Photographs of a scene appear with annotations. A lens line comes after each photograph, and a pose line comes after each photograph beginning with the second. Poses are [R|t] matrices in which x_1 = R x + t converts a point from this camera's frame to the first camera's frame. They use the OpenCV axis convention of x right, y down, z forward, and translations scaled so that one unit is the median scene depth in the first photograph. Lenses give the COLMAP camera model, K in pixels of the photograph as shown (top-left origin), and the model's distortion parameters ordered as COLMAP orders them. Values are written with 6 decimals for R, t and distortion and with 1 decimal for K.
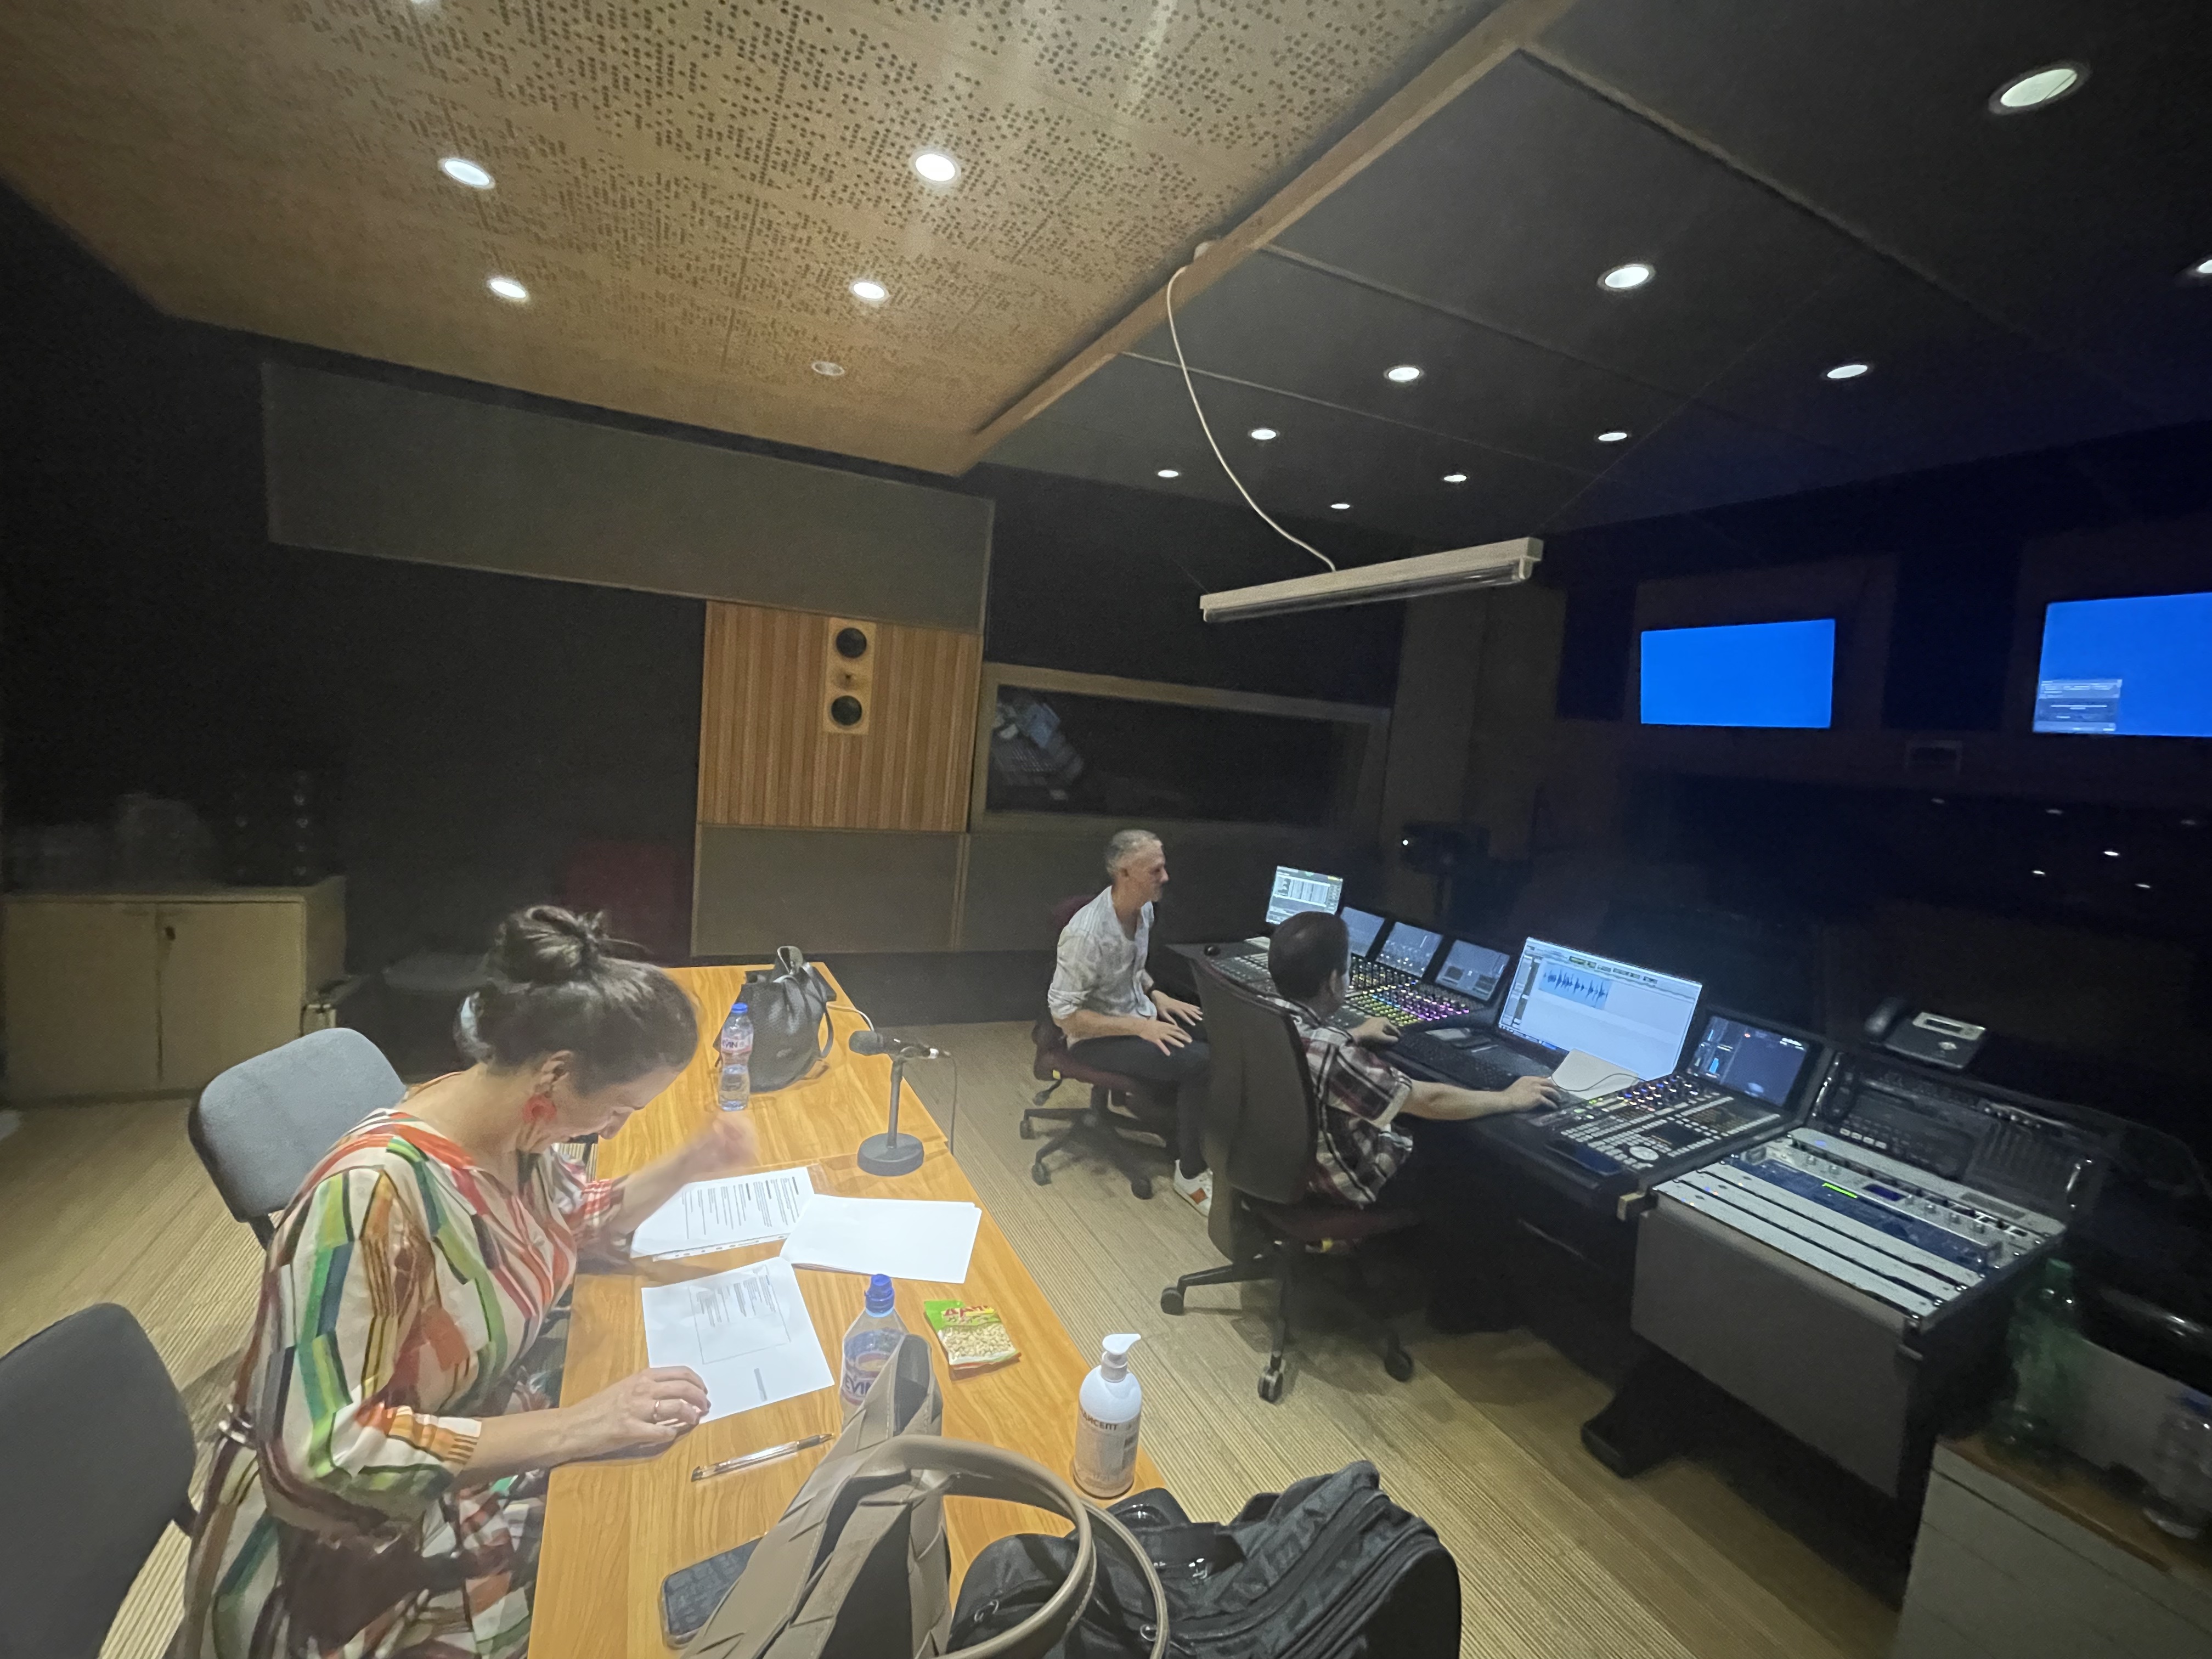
lens RADIAL K [[892.8, 0, 1090.1], [0, 892.8, 833.8], [0, 0, 1]] dist [-0.003511, 0.002191]
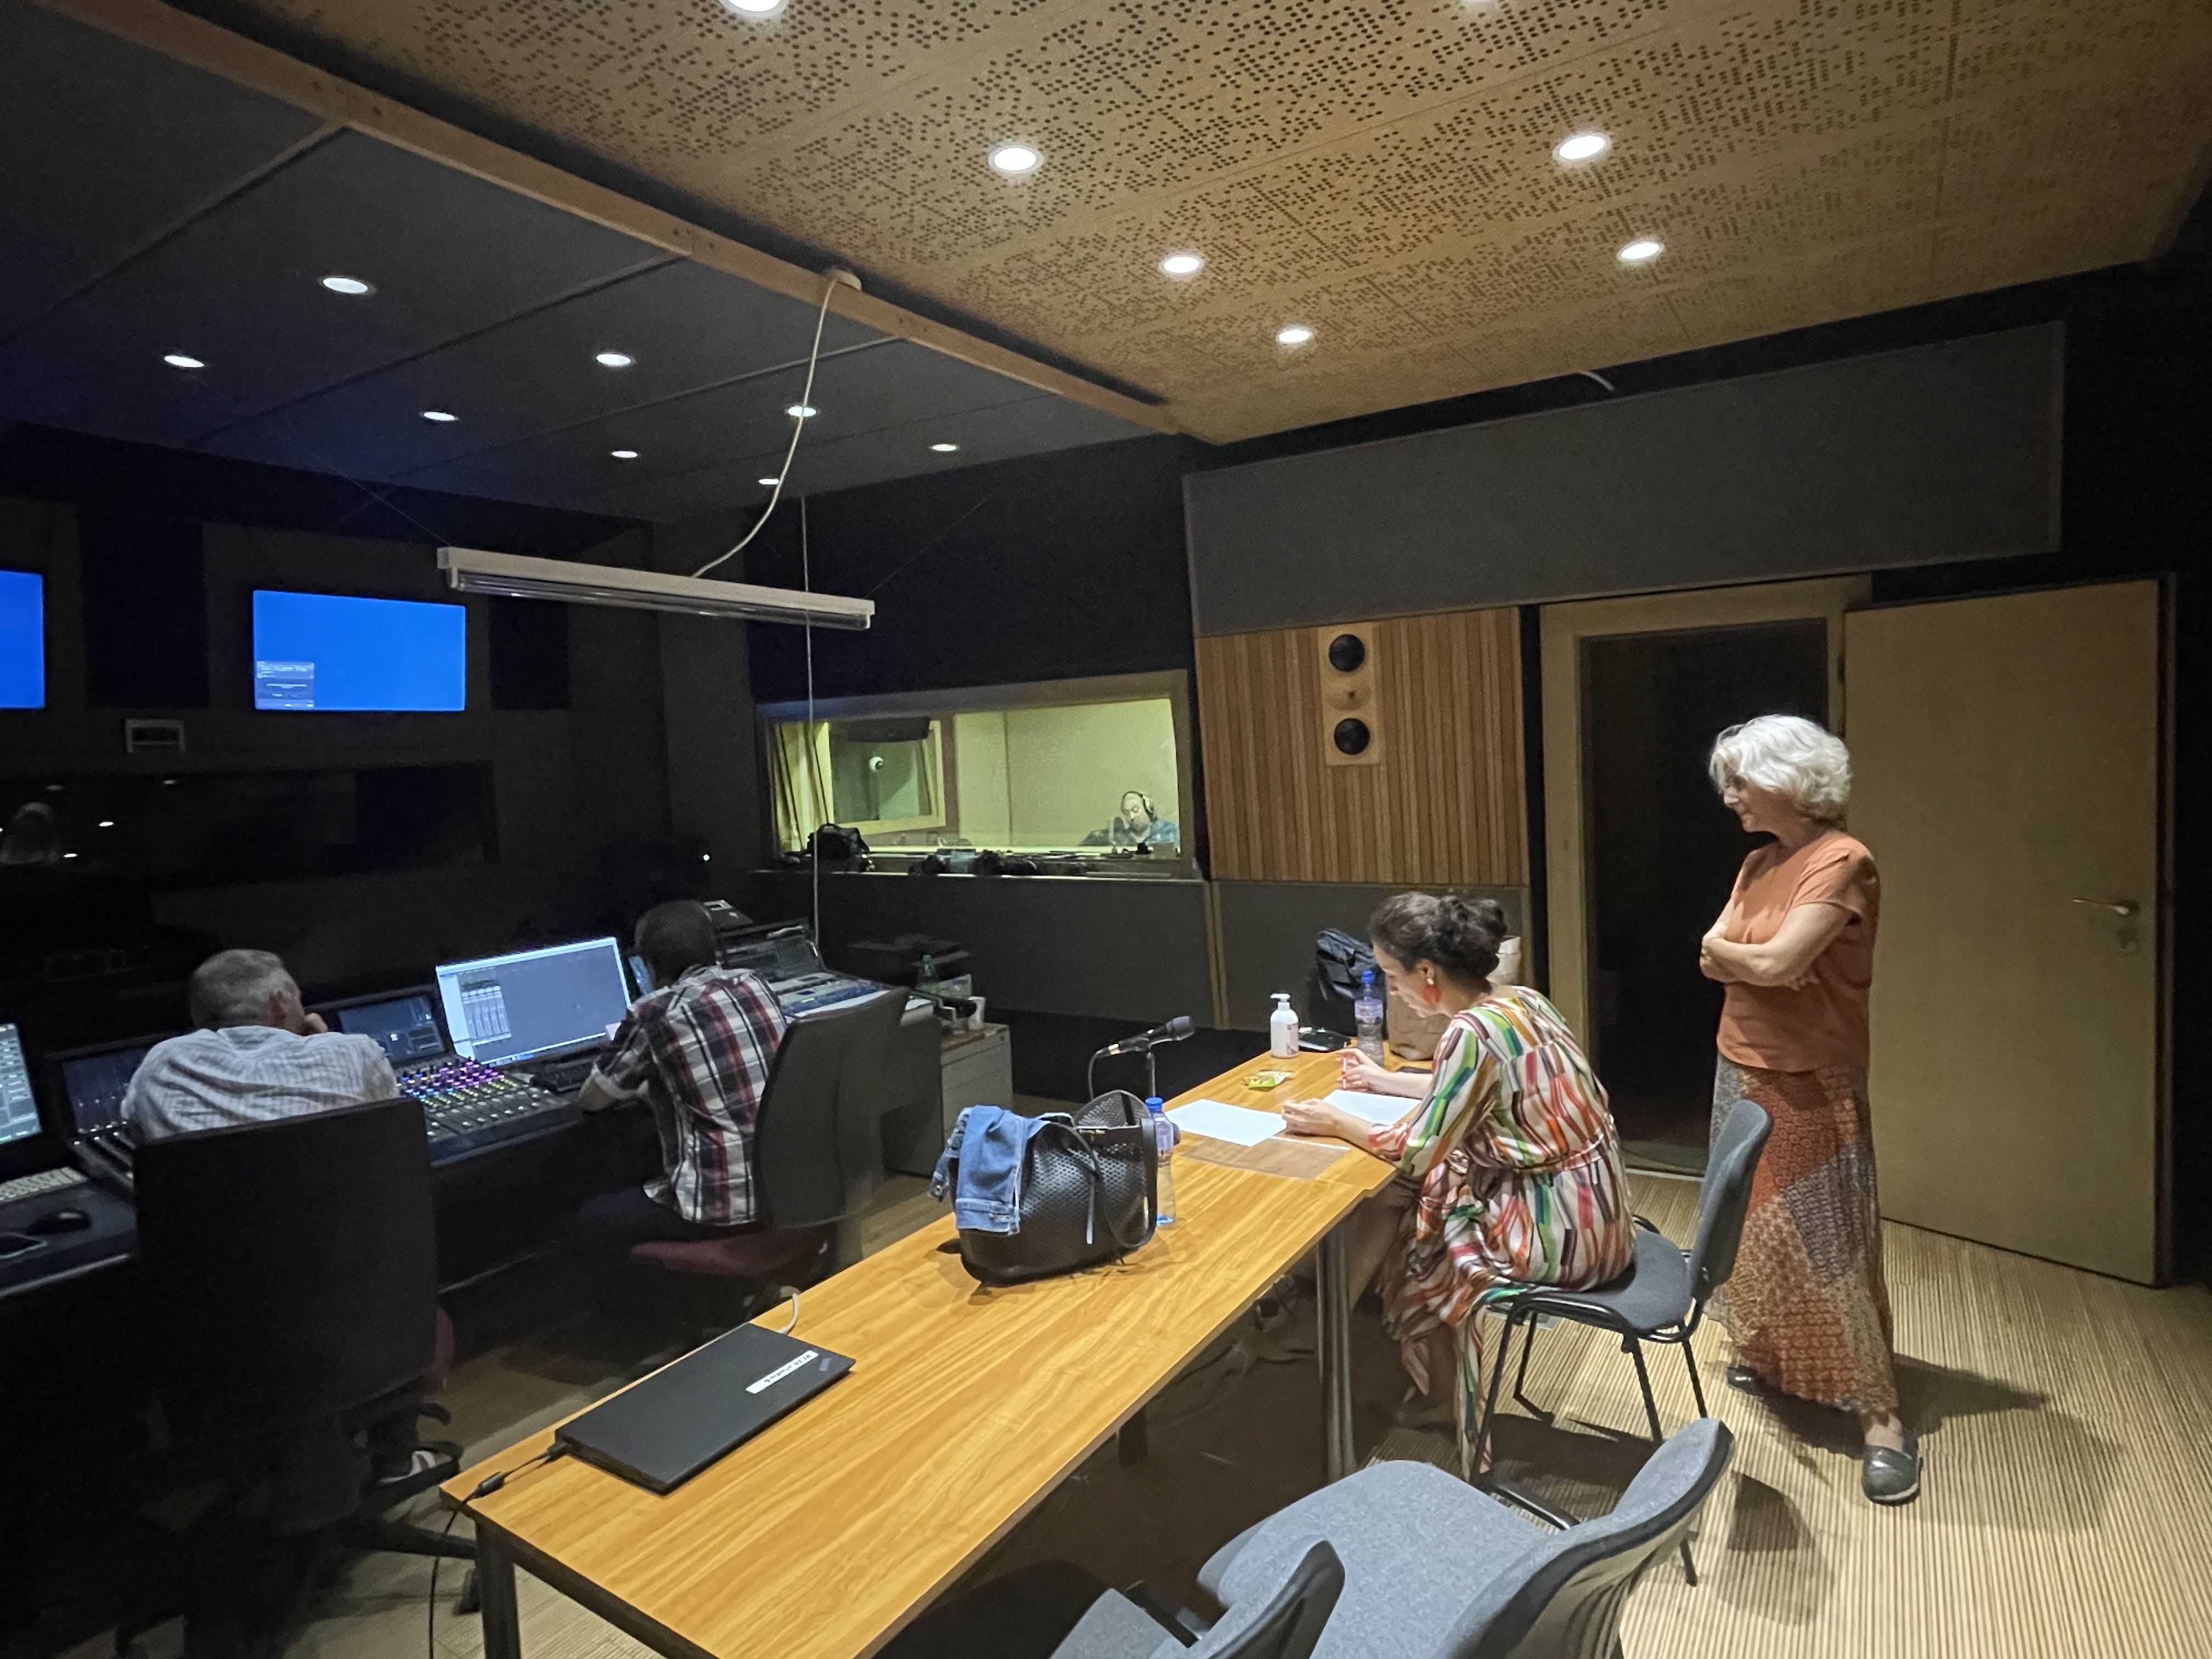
lens RADIAL K [[1169.5, 0, 1096.6], [0, 1169.5, 817.7], [0, 0, 1]] dist [-0.011553, 0.005755]
pose [[-0.496616, -0.112304, 0.860674, -1.070216], [0.090573, 0.979476, 0.180067, -0.234375], [-0.863232, 0.167378, -0.476251, 1.303393]]
